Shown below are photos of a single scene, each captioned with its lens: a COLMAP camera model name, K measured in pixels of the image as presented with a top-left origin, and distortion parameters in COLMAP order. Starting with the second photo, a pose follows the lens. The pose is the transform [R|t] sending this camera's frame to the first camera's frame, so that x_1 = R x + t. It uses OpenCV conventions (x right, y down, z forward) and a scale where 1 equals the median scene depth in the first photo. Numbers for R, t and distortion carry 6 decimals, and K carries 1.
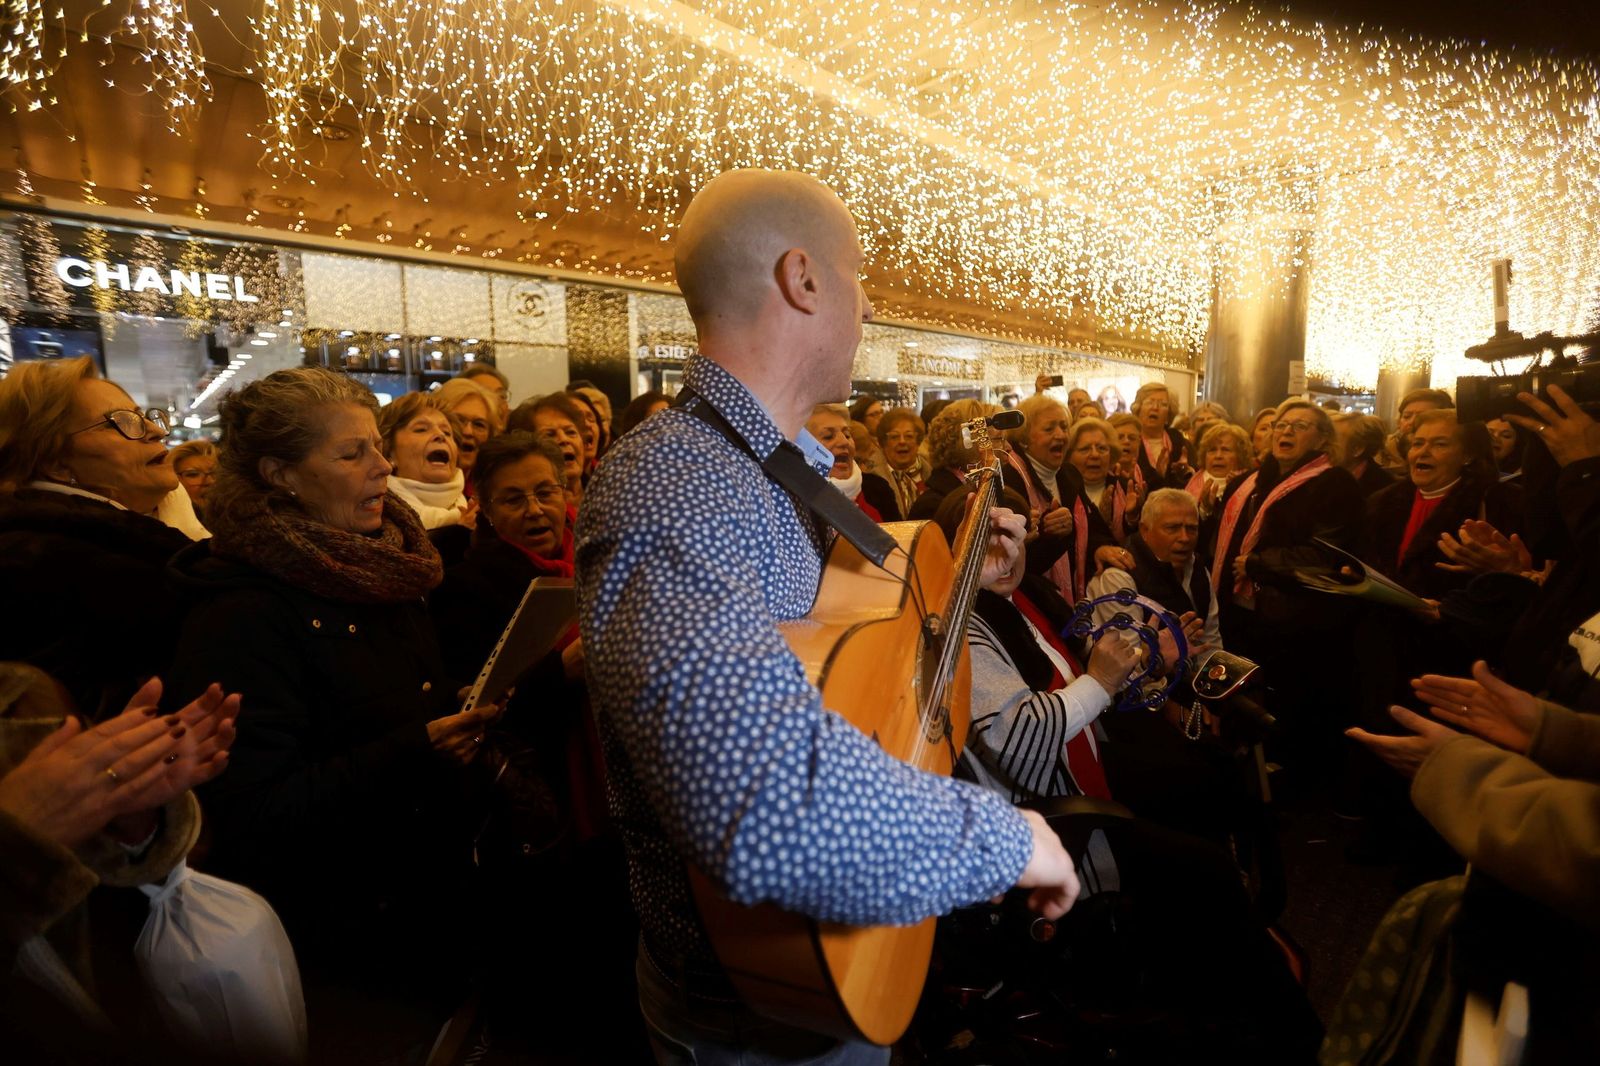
lens RADIAL K [[747.3, 0, 776.7], [0, 747.3, 530.0], [0, 0, 1]] dist [-0.055319, 0.000559]
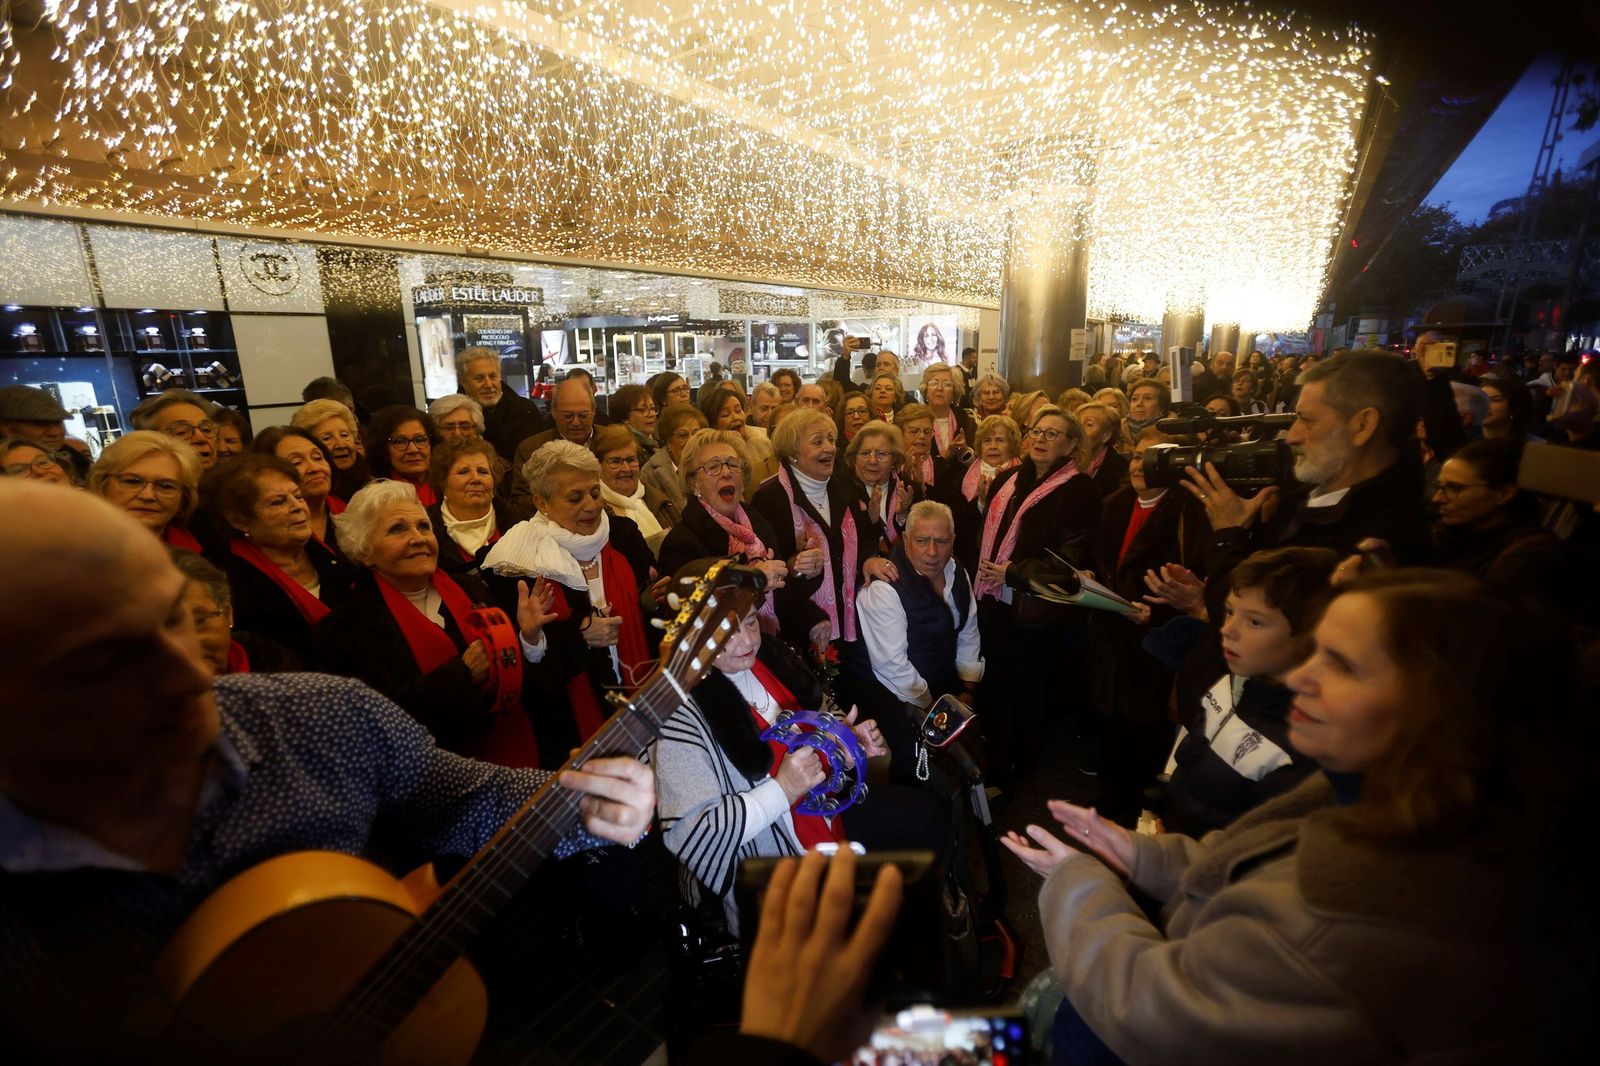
lens RADIAL K [[740.6, 0, 807.1], [0, 740.6, 509.4], [0, 0, 1]] dist [-0.050227, 0.016636]
pose [[0.978167, -0.052536, 0.201071, 0.143842], [0.025148, 0.990332, 0.136417, -0.182303], [-0.206293, -0.128382, 0.970032, 0.020830]]
